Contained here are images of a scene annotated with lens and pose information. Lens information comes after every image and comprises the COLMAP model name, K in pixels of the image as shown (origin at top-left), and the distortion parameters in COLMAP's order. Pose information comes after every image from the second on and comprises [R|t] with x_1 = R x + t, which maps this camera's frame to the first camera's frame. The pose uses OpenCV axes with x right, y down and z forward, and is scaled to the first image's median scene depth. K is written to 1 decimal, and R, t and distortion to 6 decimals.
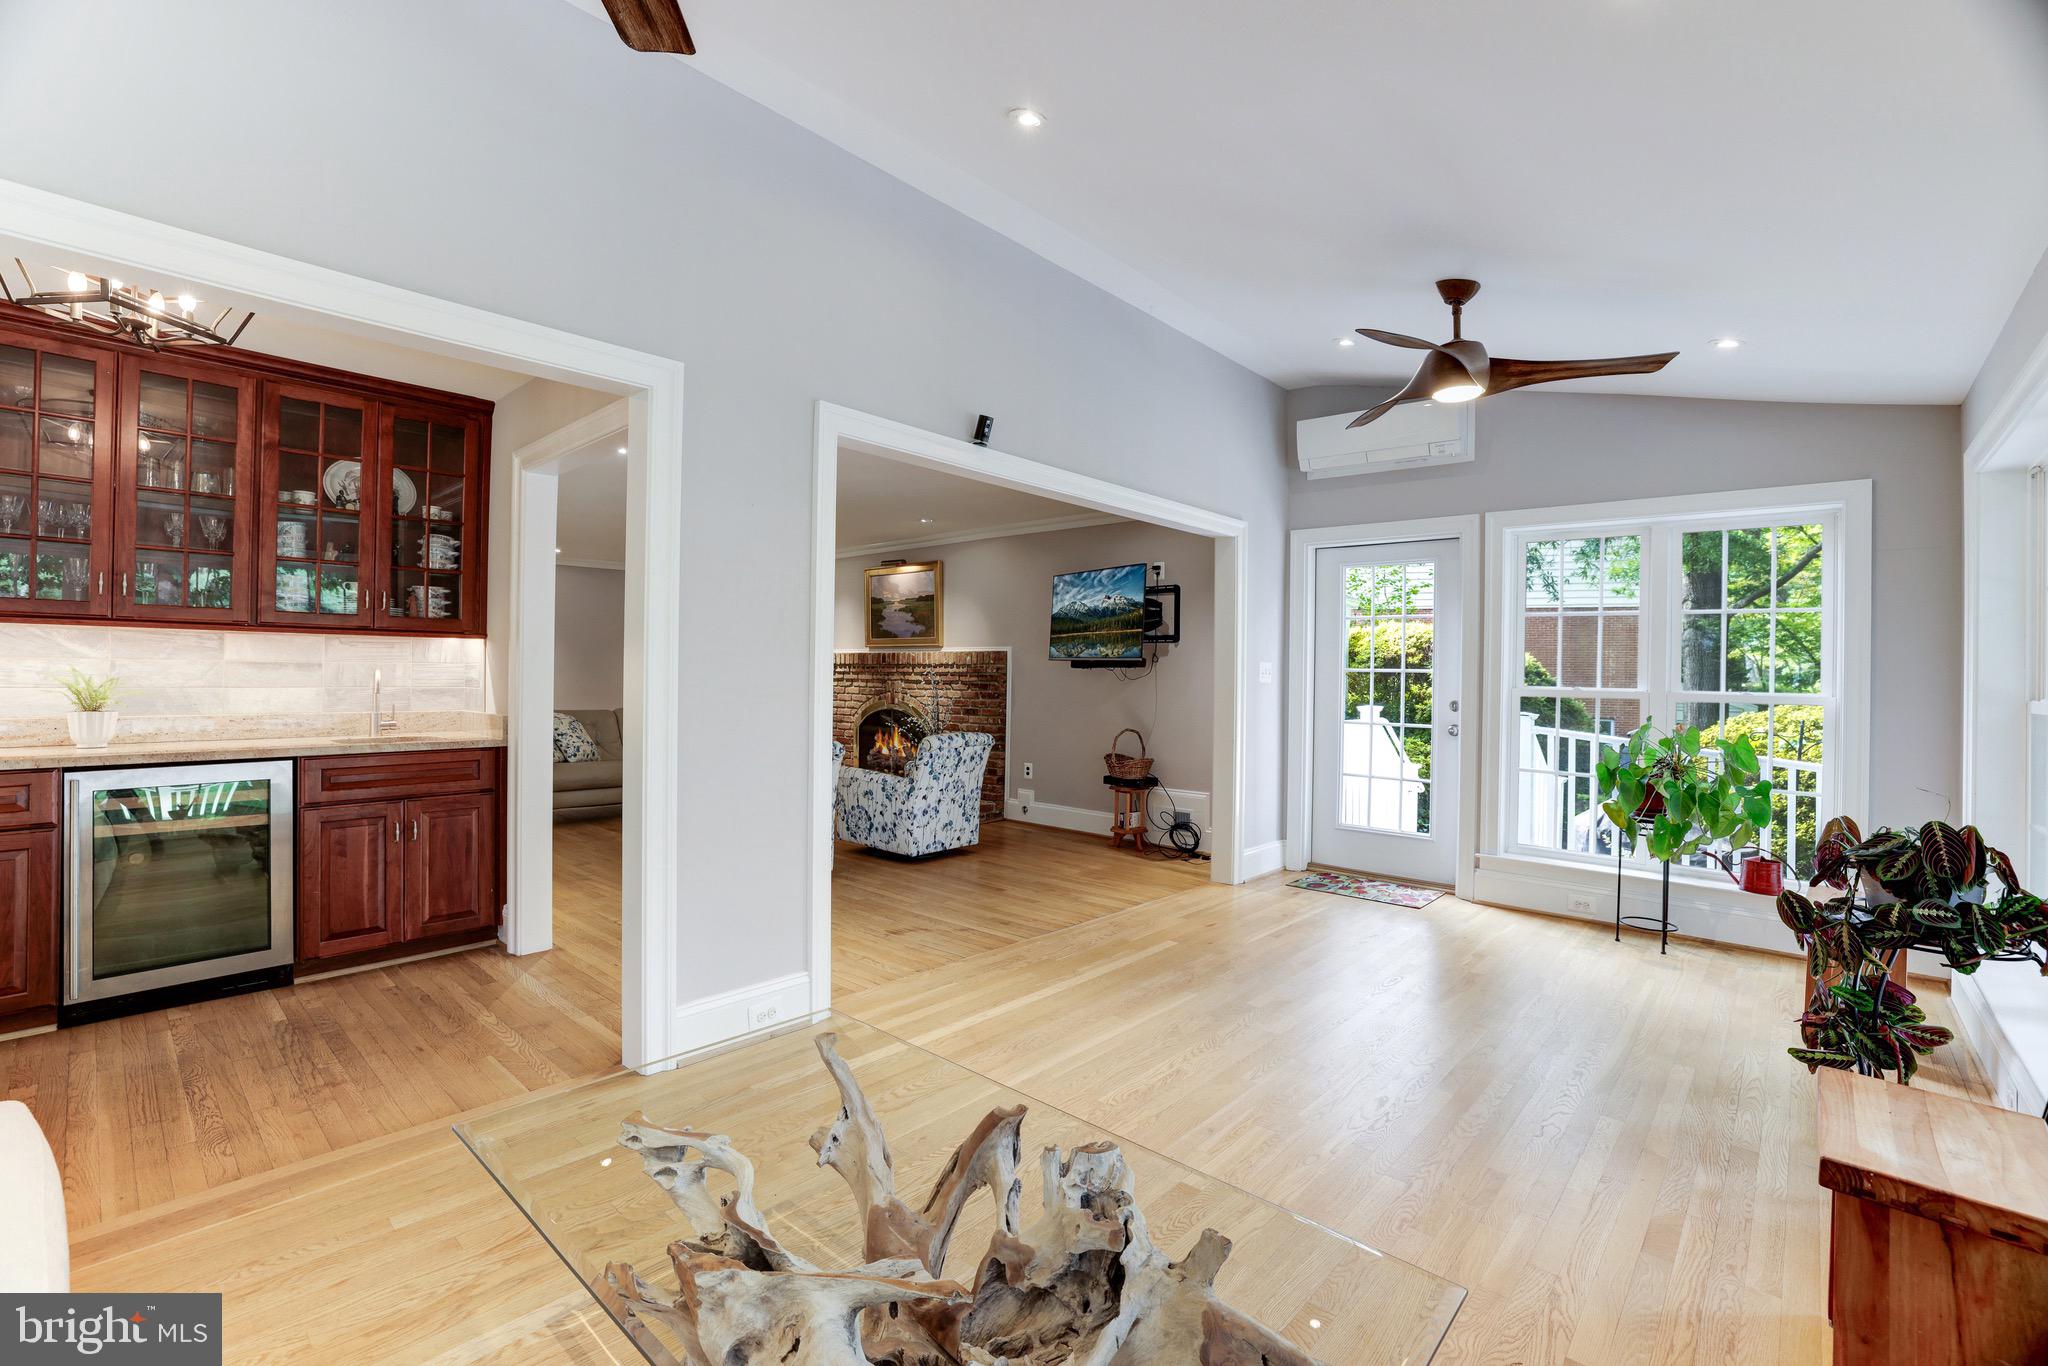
lens RADIAL K [[889.0, 0, 1009.8], [0, 889.0, 670.1], [0, 0, 1]] dist [-0.050960, 0.019485]
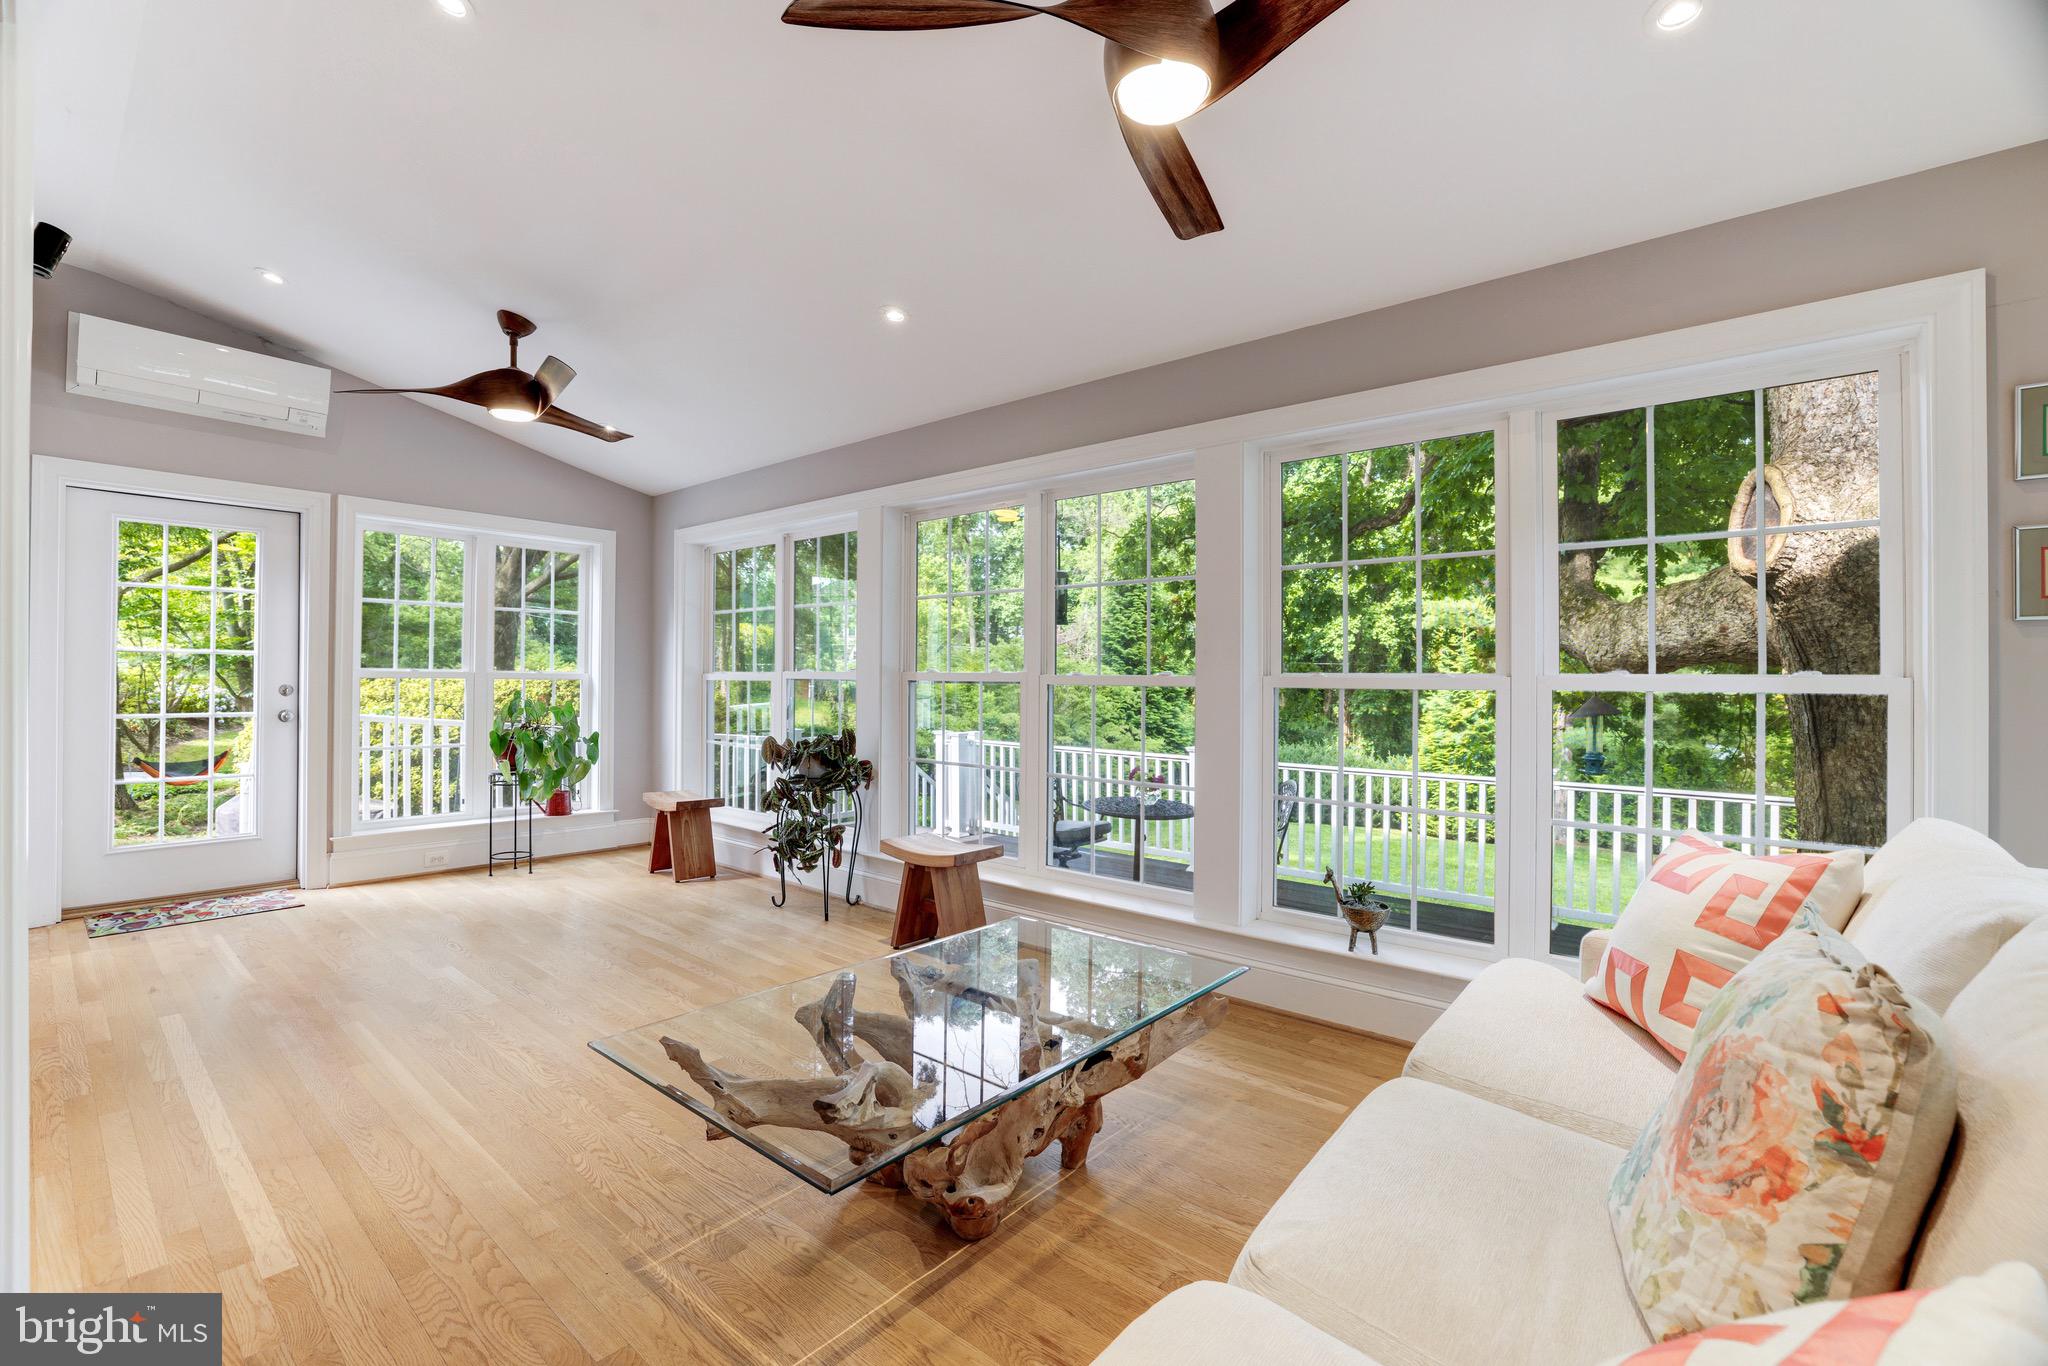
lens RADIAL K [[889.0, 0, 1009.8], [0, 889.0, 670.1], [0, 0, 1]] dist [-0.050960, 0.019485]
pose [[-0.028497, -0.011156, 0.999532, -0.657390], [-0.011437, 0.999876, 0.010833, 0.000746], [-0.999528, -0.011123, -0.028621, 0.374431]]
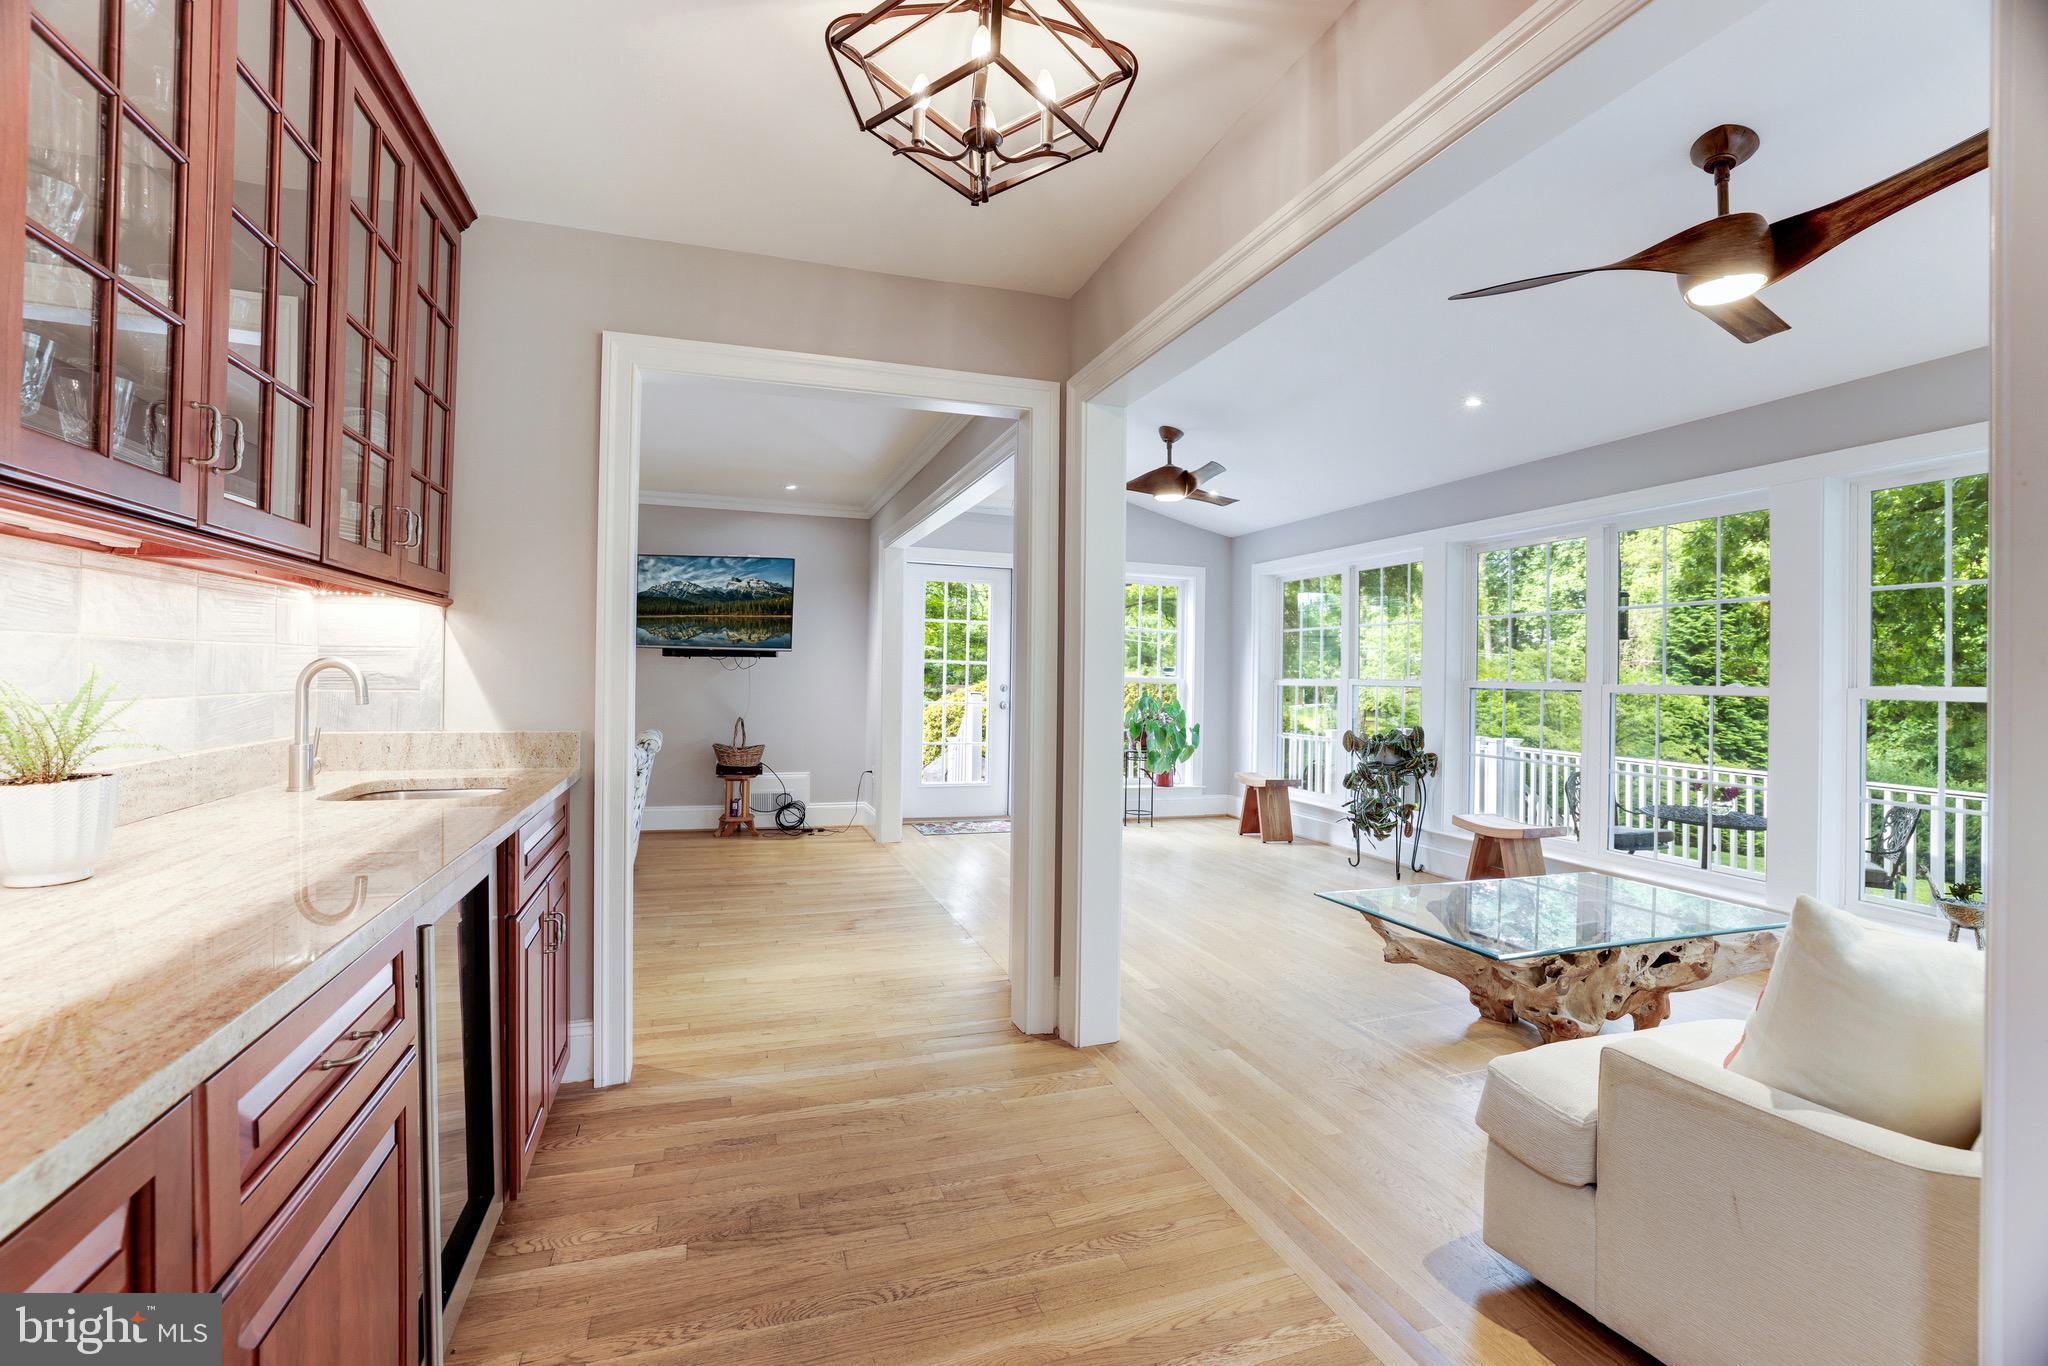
lens RADIAL K [[889.0, 0, 1009.8], [0, 889.0, 670.1], [0, 0, 1]] dist [-0.050960, 0.019485]
pose [[0.486240, -0.003046, 0.873820, -1.087602], [-0.013091, 0.999856, 0.010770, -0.005204], [-0.873727, -0.016676, 0.486130, 0.444948]]
